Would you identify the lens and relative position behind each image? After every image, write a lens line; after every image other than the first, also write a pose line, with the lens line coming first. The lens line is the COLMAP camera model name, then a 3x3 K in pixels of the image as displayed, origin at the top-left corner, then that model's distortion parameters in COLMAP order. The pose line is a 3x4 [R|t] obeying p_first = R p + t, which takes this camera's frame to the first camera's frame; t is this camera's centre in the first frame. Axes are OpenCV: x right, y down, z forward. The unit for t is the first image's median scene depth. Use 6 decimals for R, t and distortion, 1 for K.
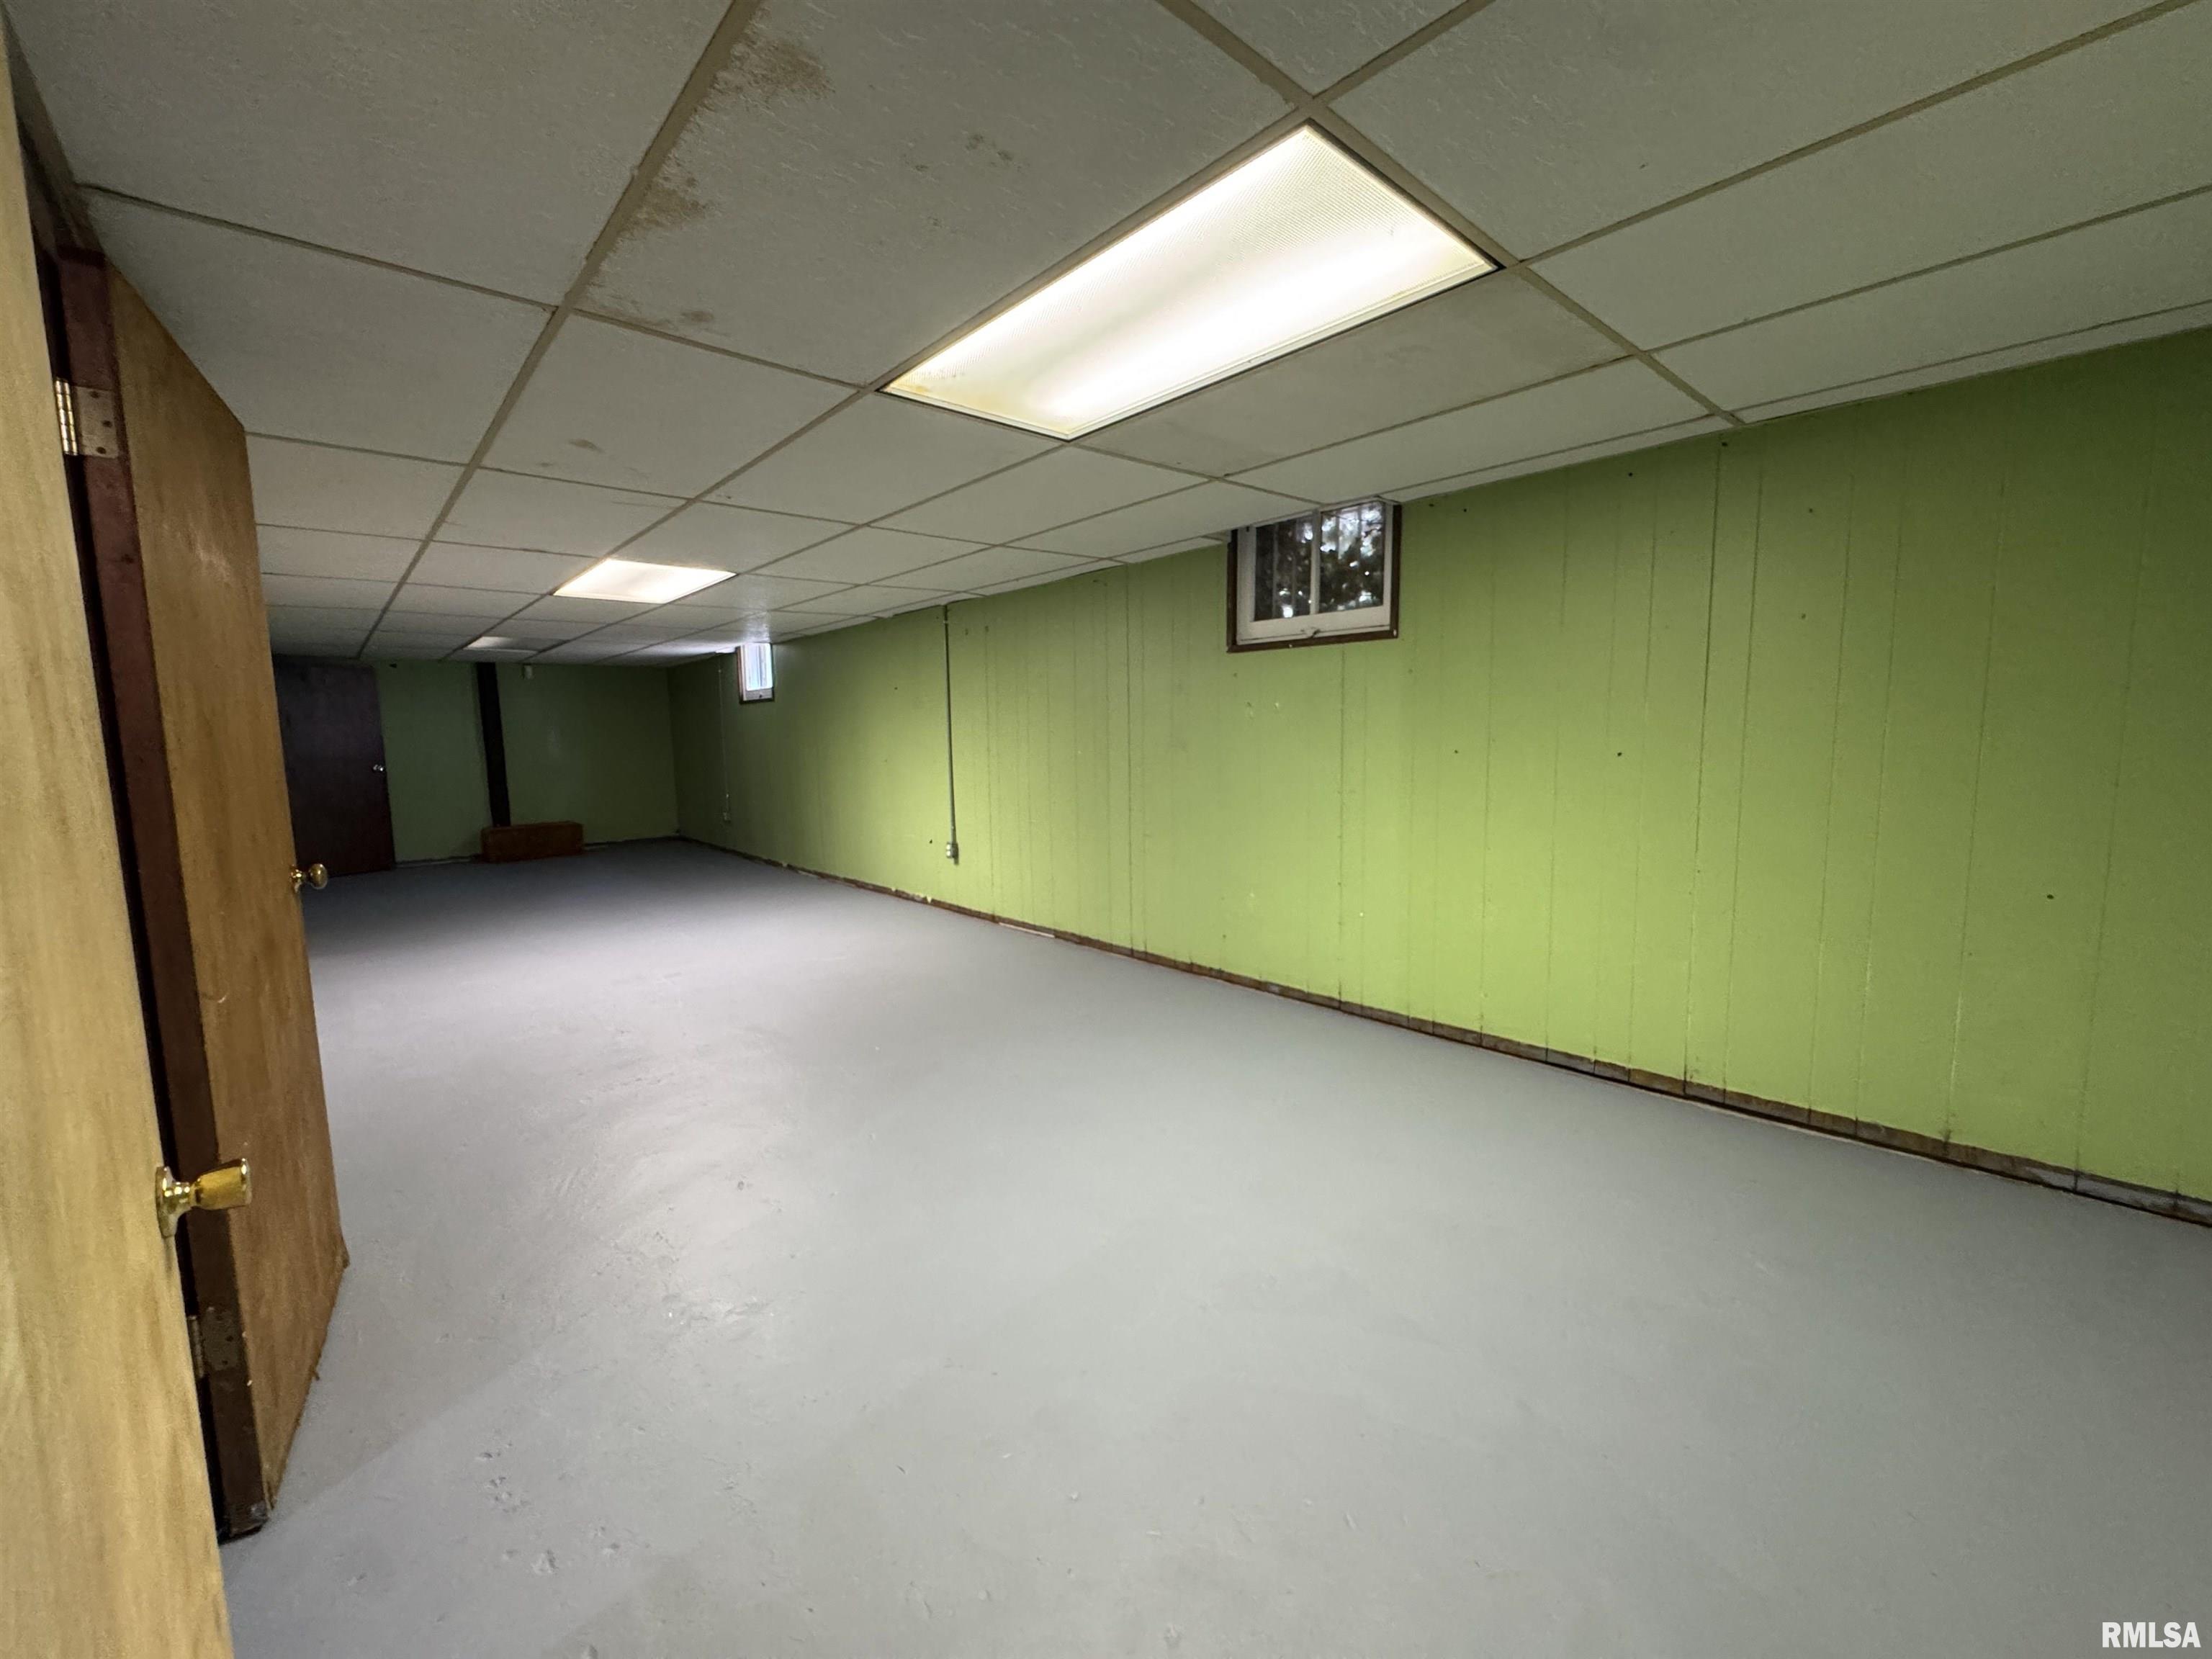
lens RADIAL K [[887.2, 0, 1094.8], [0, 887.2, 836.1], [0, 0, 1]] dist [-0.003113, 0.000474]
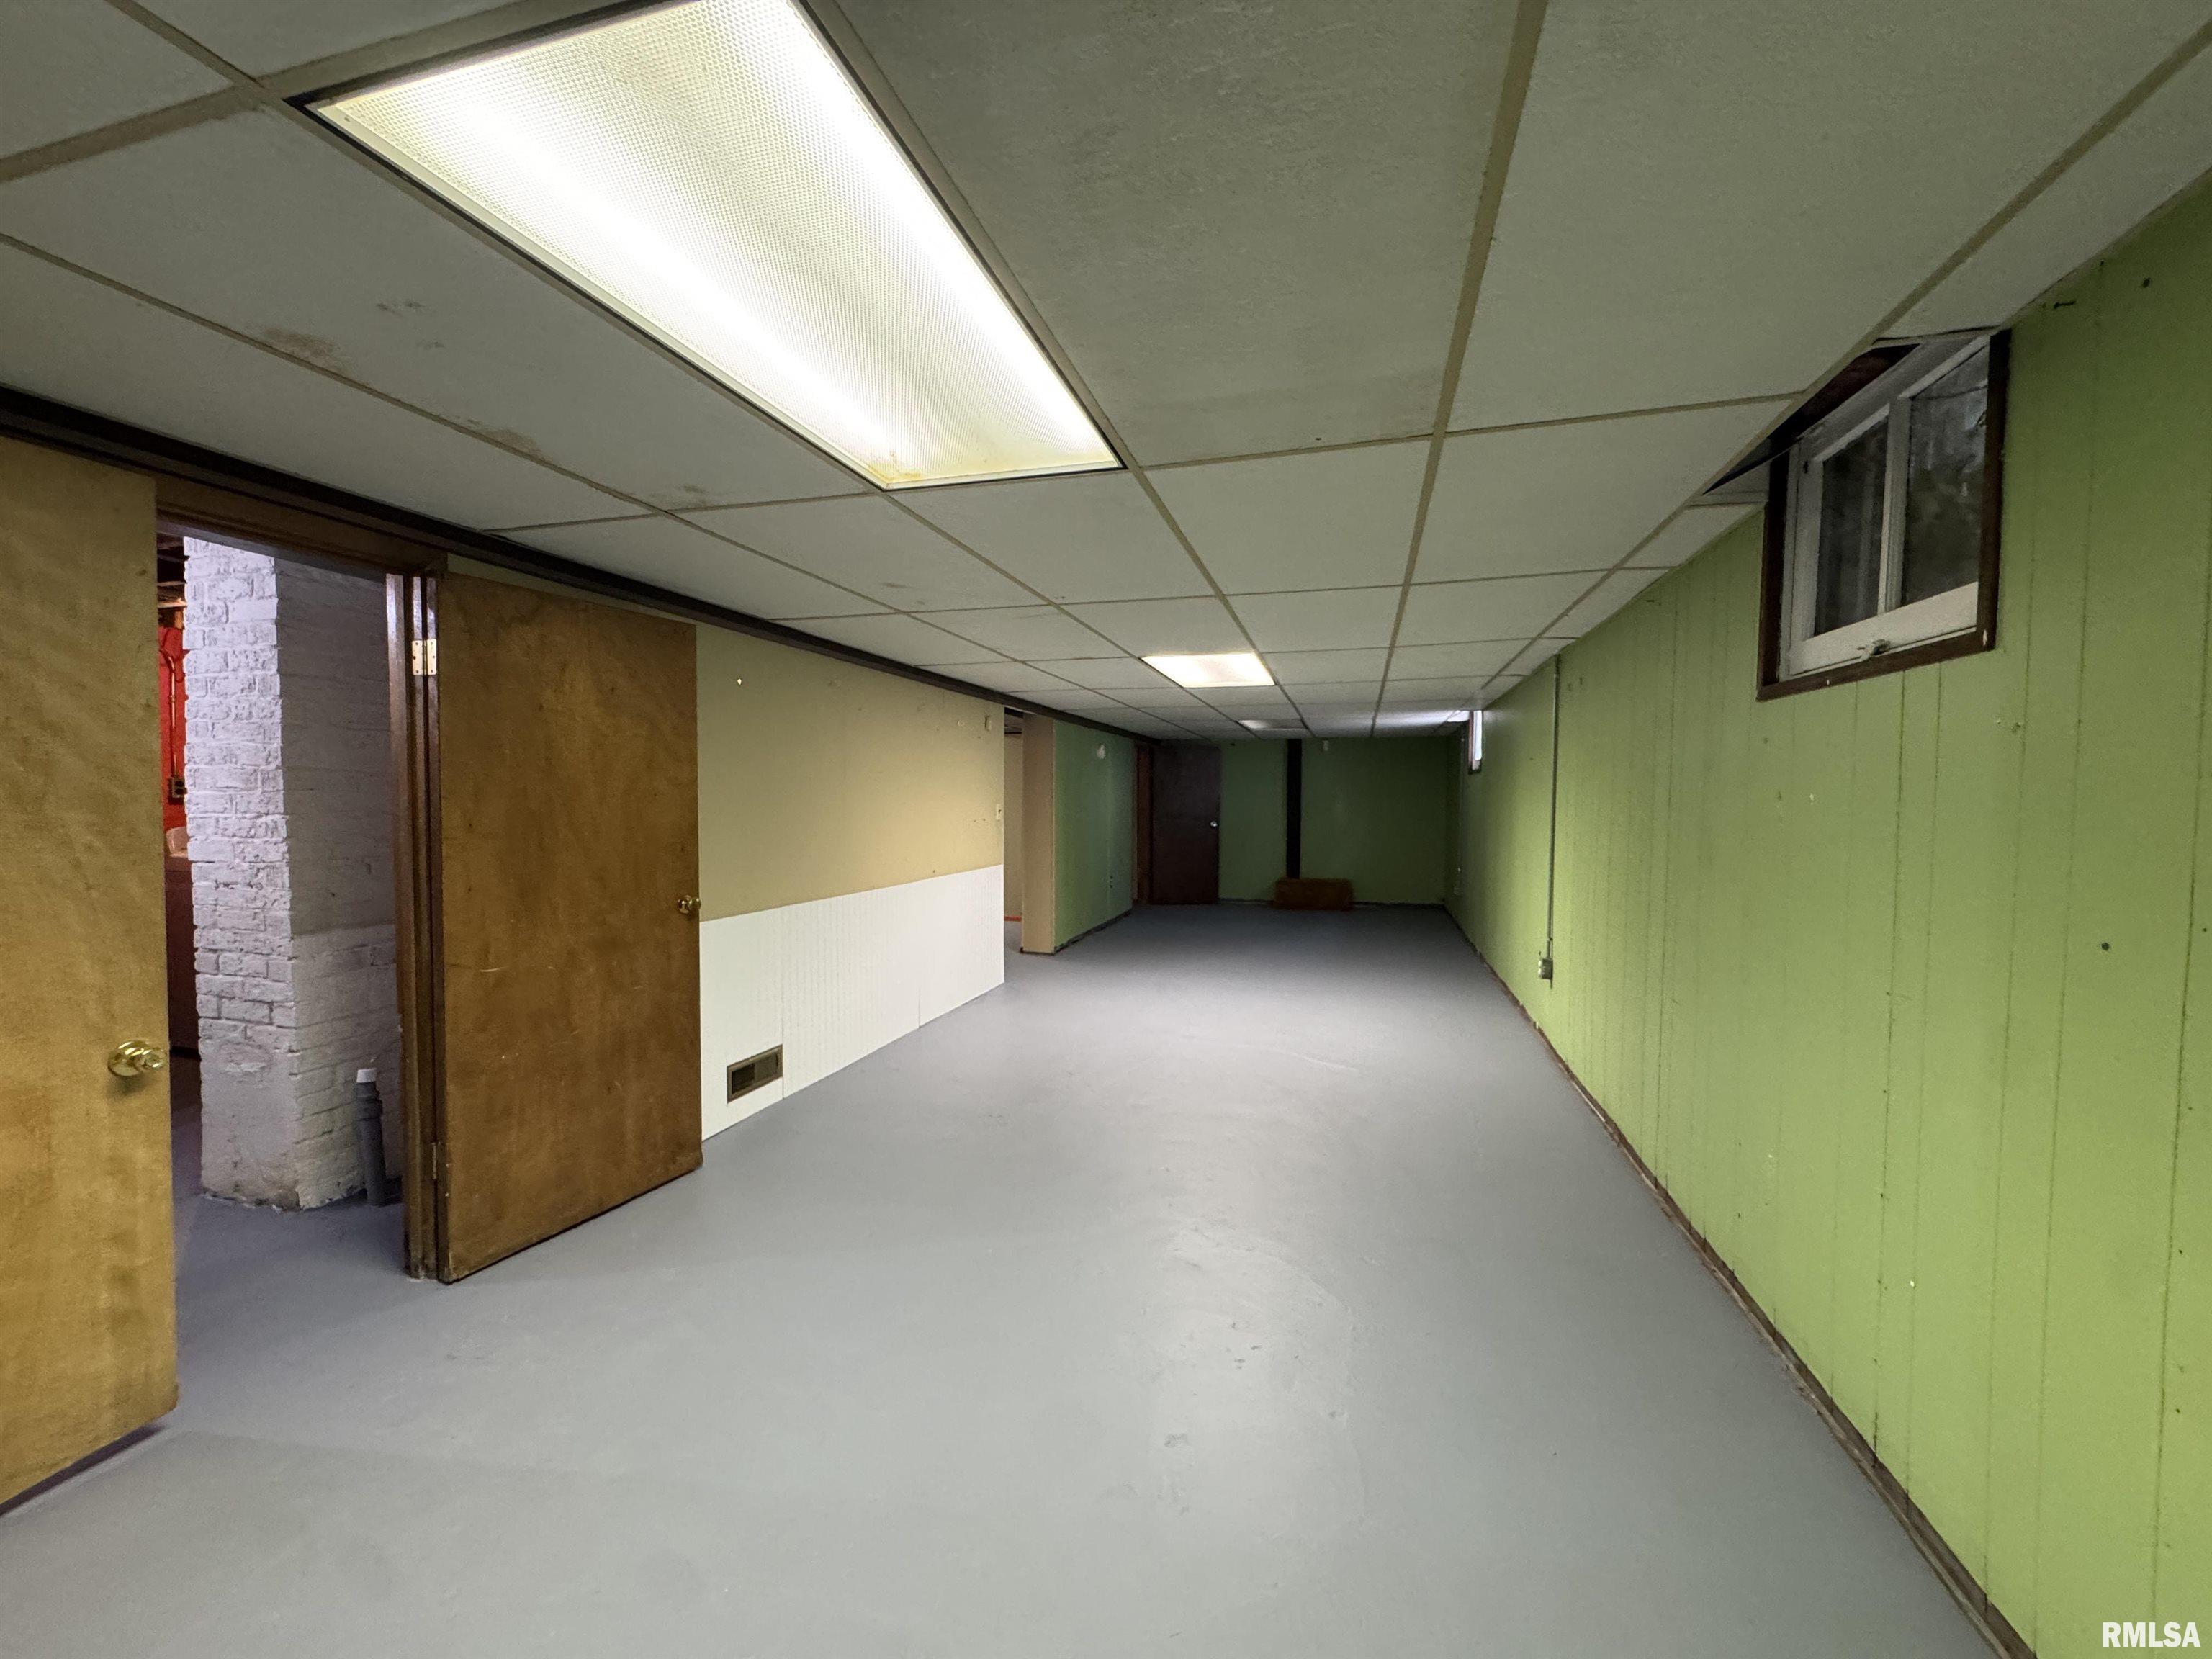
lens RADIAL K [[887.2, 0, 1102.7], [0, 887.2, 834.1], [0, 0, 1]] dist [-0.003113, 0.000474]
pose [[0.541085, 0.054892, -0.839175, 0.280845], [-0.113959, 0.993449, -0.008495, -0.051314], [0.833211, 0.100228, 0.543796, 0.261744]]
